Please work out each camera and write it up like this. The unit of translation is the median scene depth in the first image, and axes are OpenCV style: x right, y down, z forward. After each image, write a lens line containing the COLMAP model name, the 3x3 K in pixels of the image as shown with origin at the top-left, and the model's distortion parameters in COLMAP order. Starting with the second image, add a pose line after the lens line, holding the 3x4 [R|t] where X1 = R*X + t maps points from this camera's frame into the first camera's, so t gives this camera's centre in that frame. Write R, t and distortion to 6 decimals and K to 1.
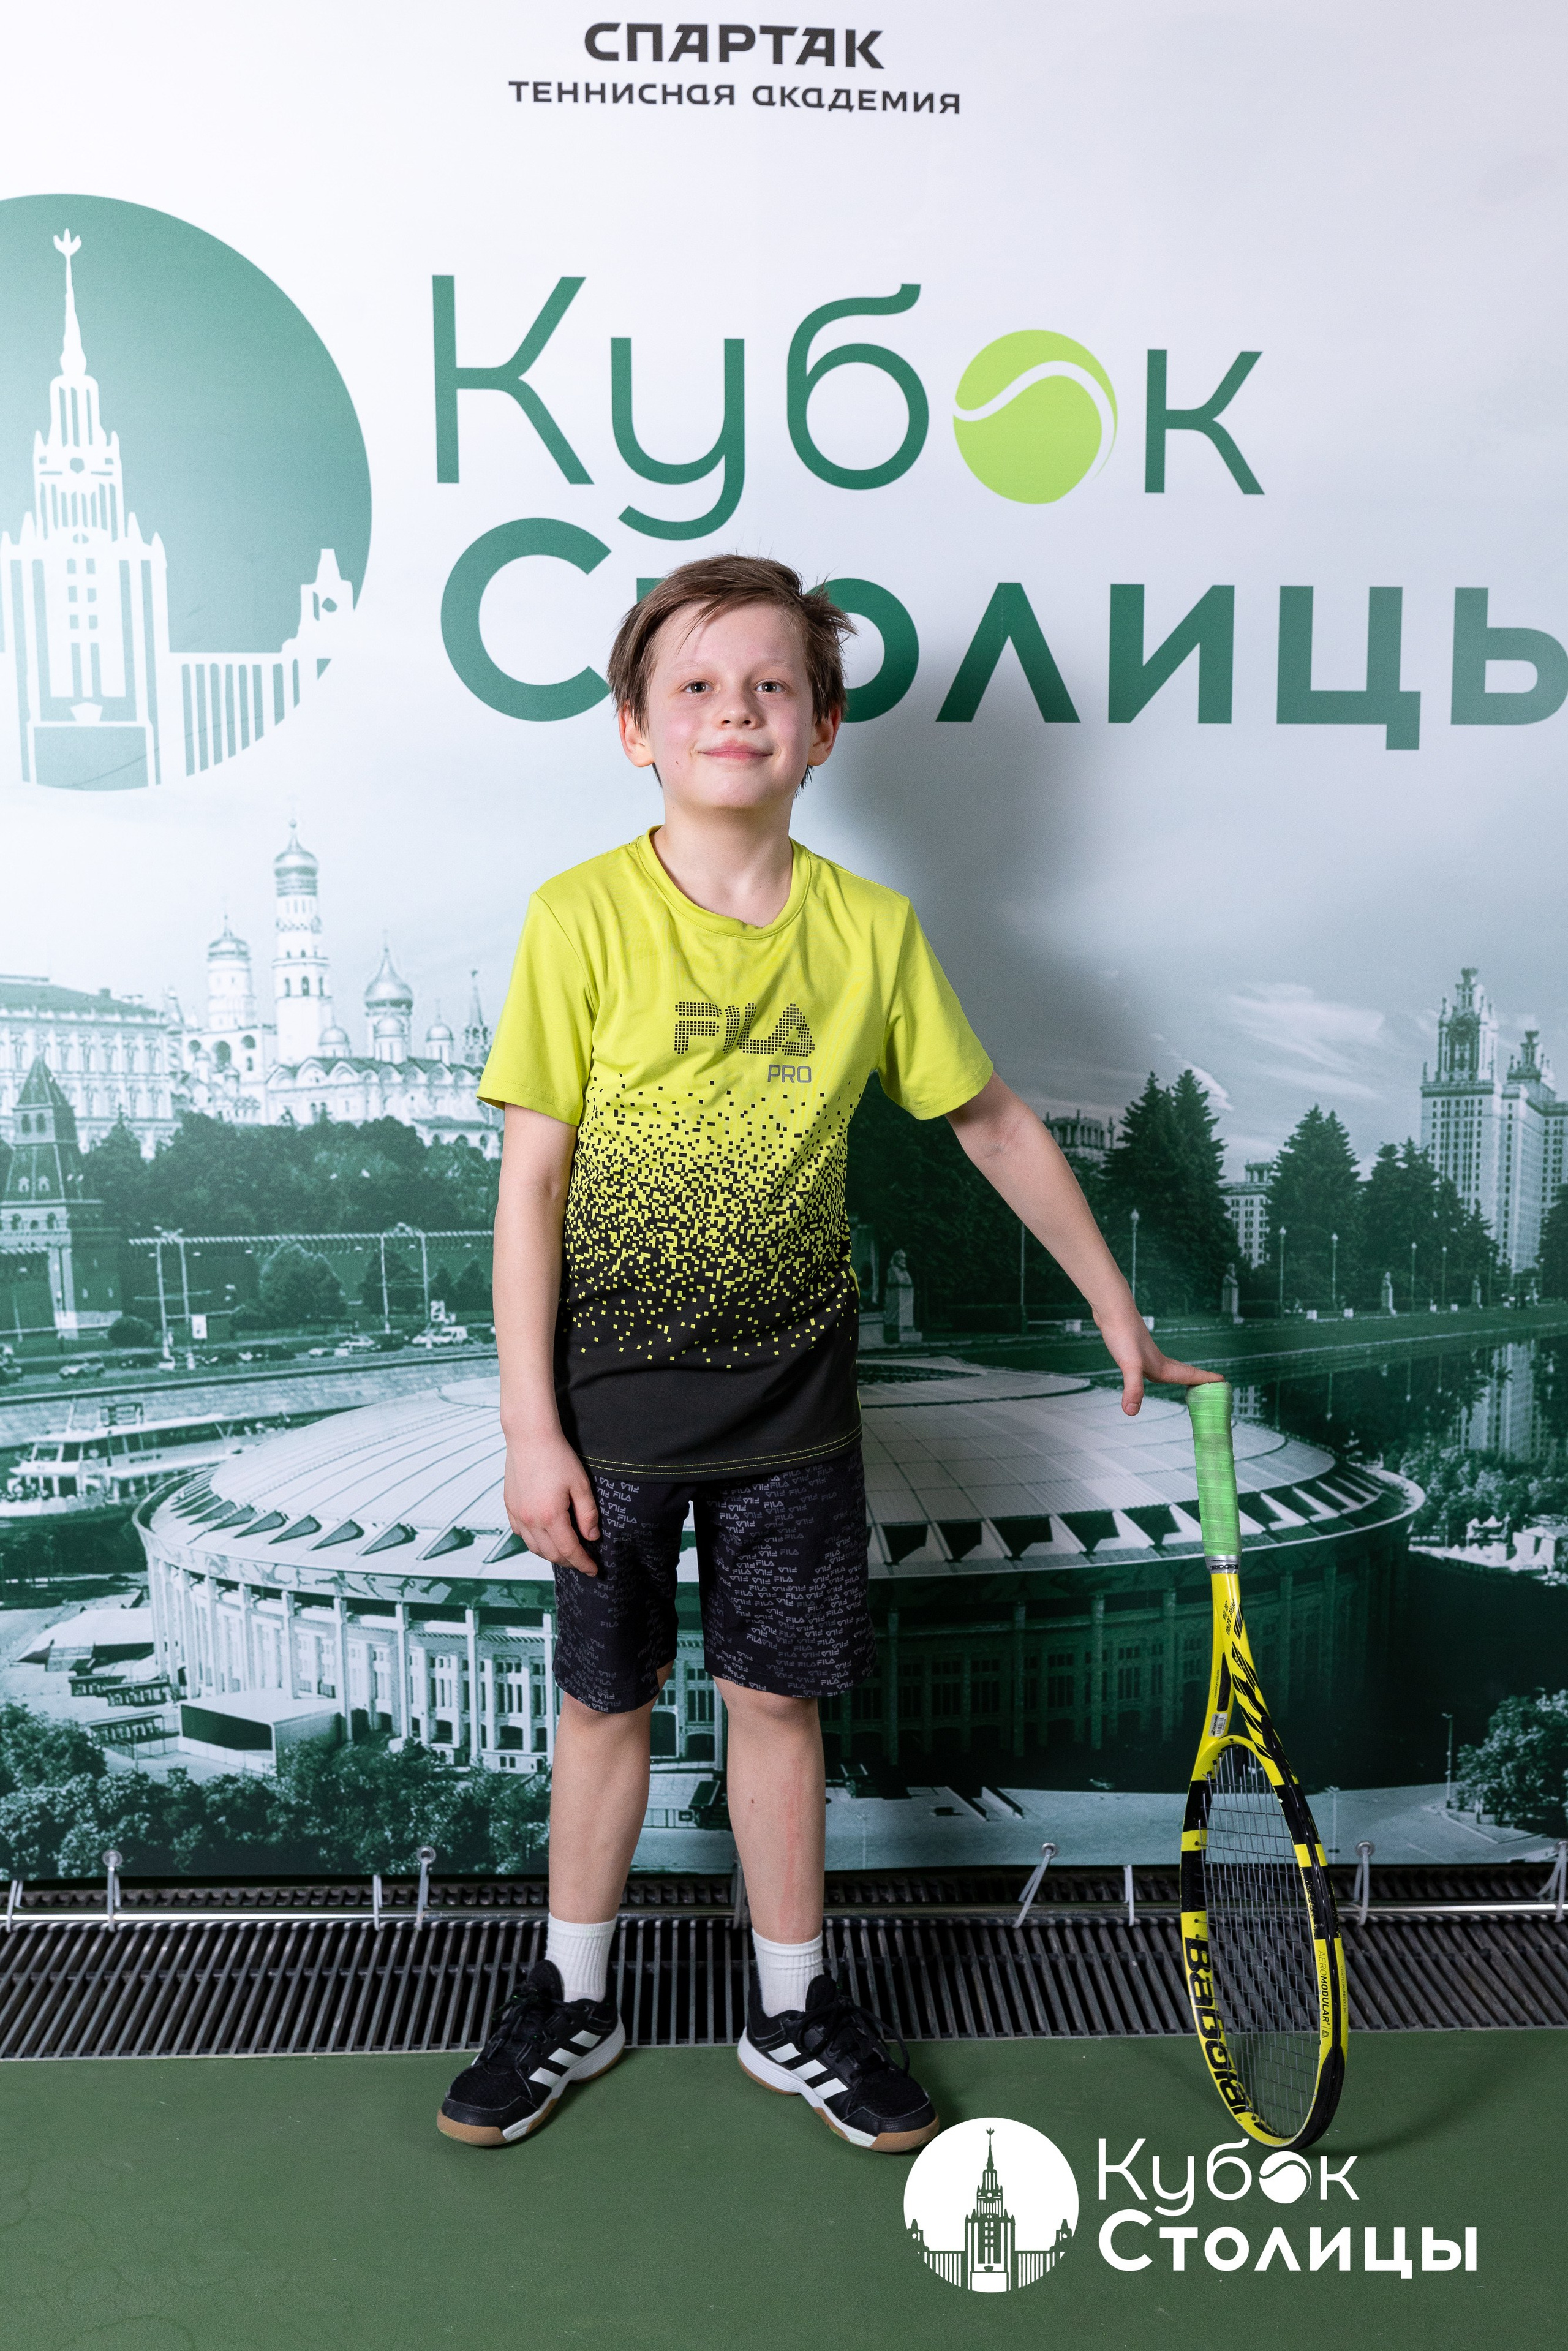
lens RADIAL K [[2375.7, 0, 782.2], [0, 2375.7, 1283.7], [0, 0, 1]] dist [0.001380, 0.009998]
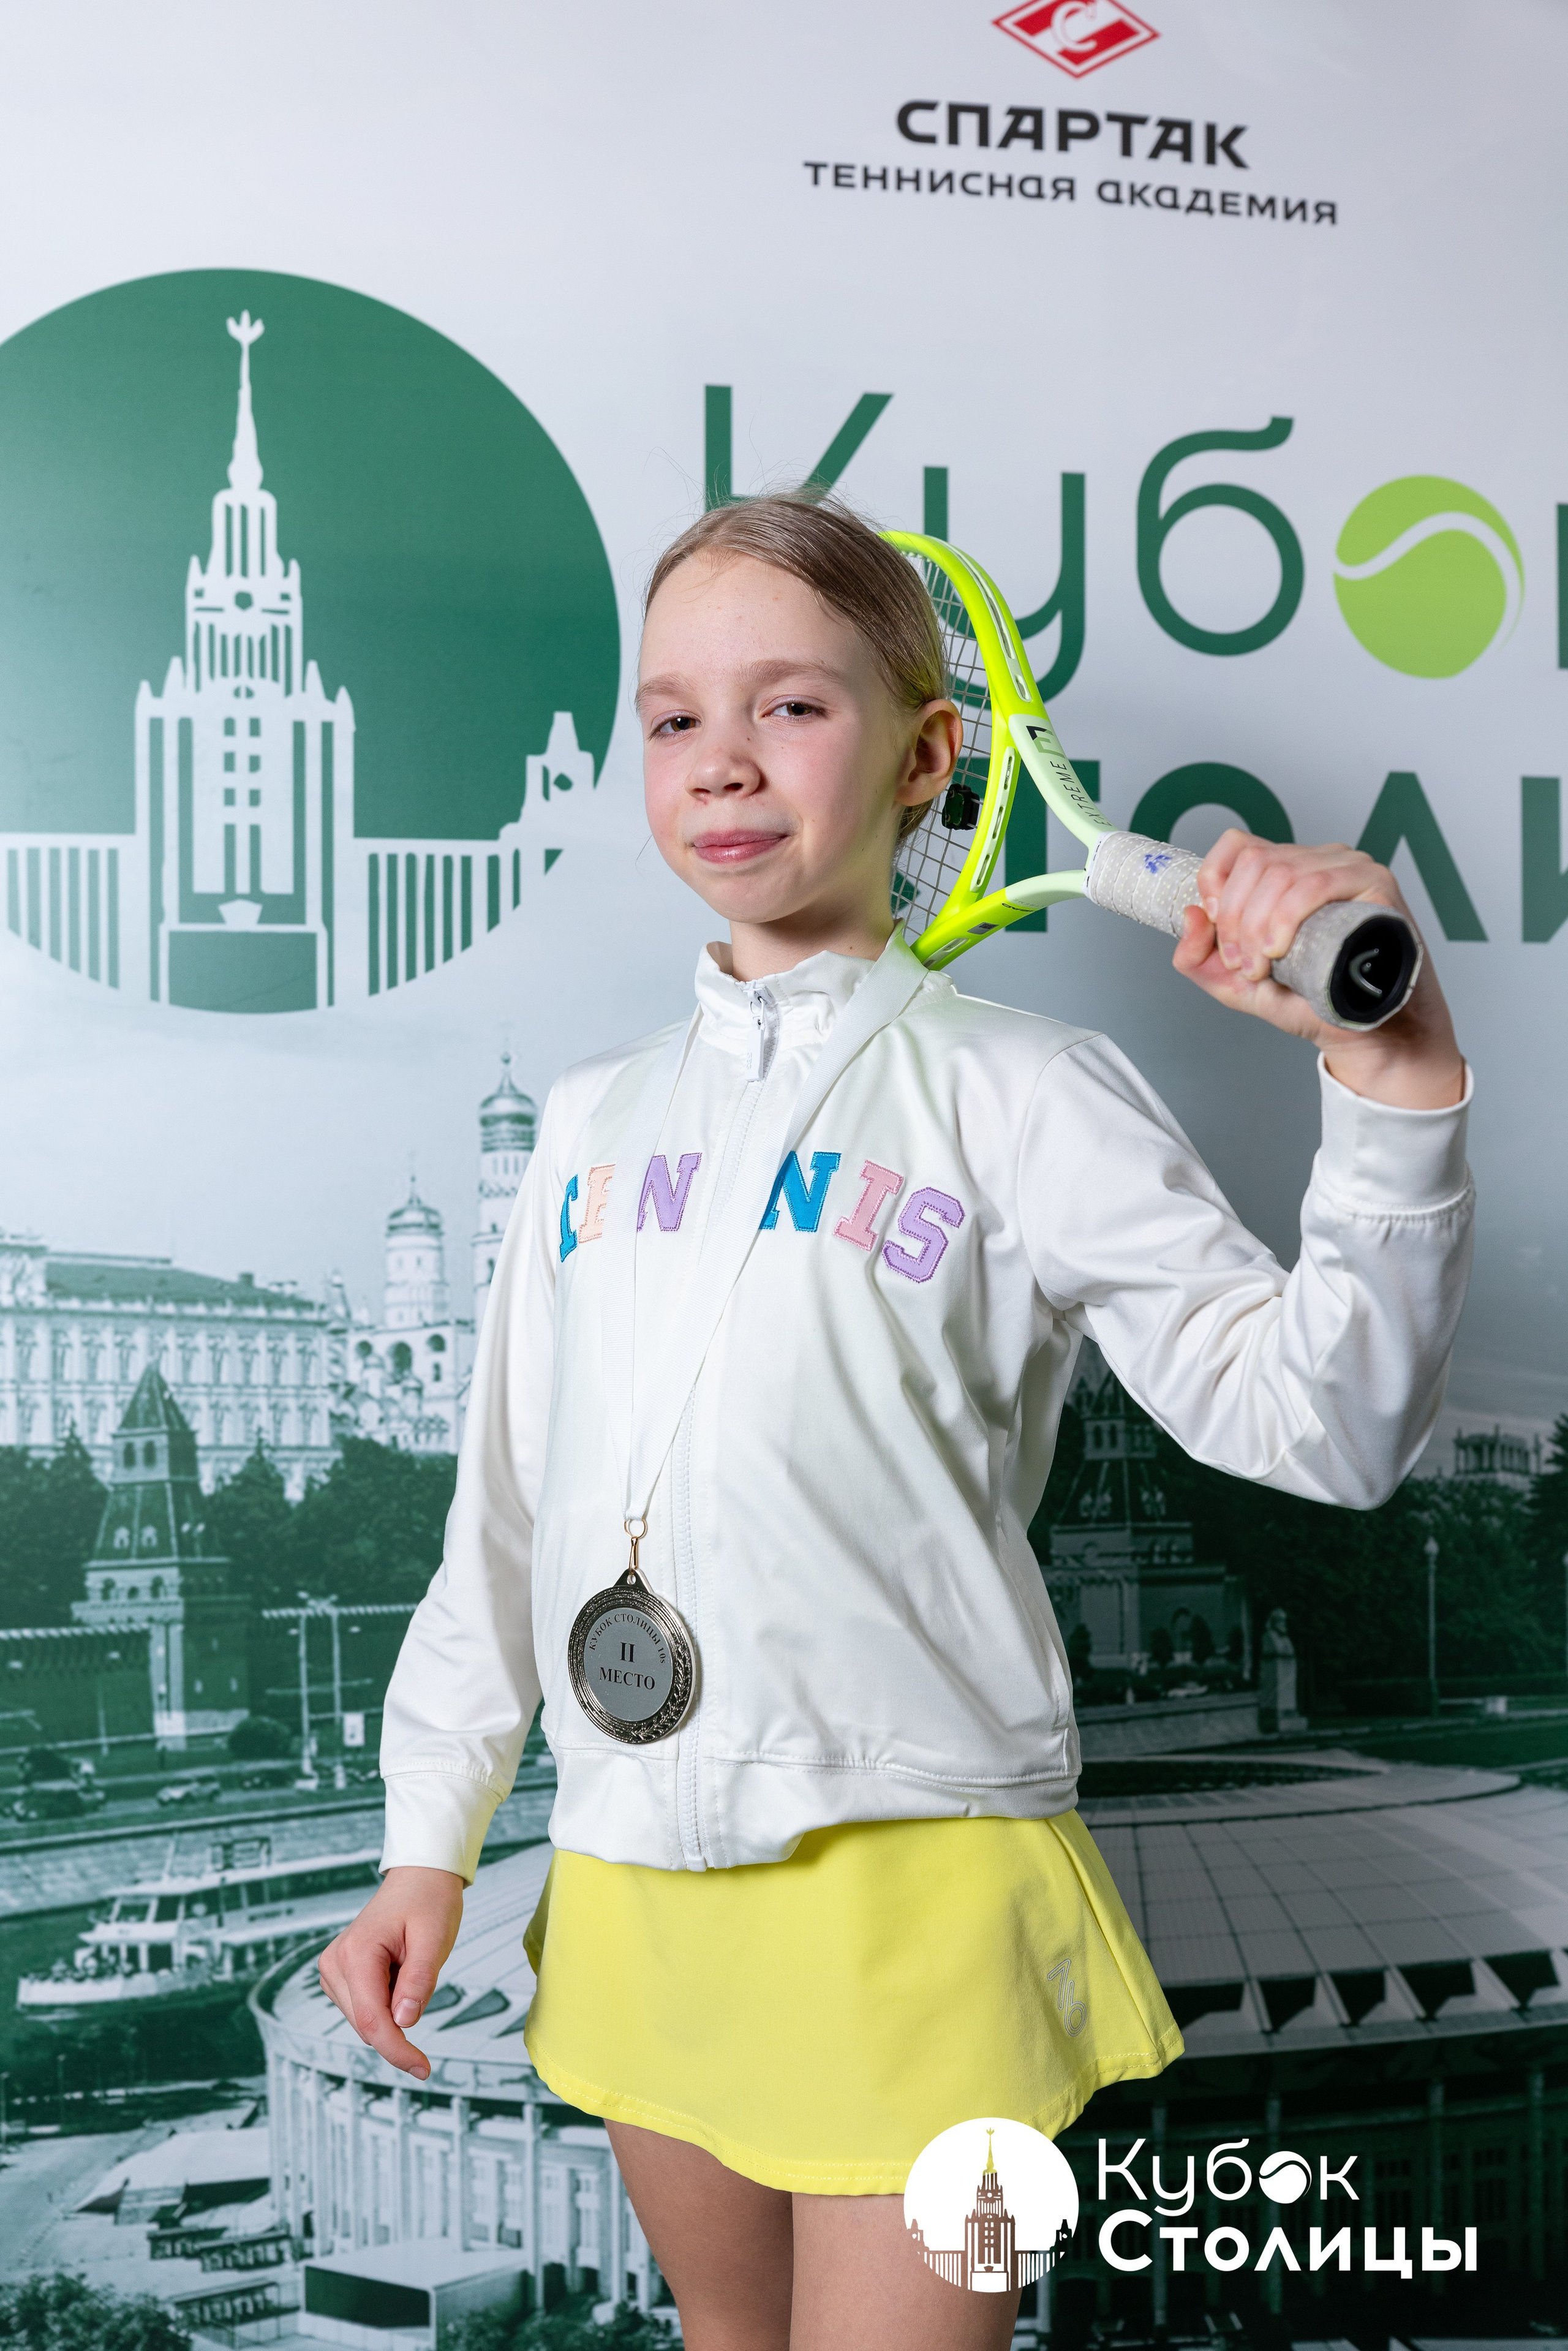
lens RADIAL K [[2014.9, 0, 777.8], [0, 2014.9, 1185.3], [0, 0, 1]] dist [0.003182, 0.000218]
pose [[0.997667, 0.001151, 0.068255, -0.158211], [0.009816, 0.987048, -0.160123, -0.047172], [-0.067556, 0.160420, 0.984734, 0.351939]]
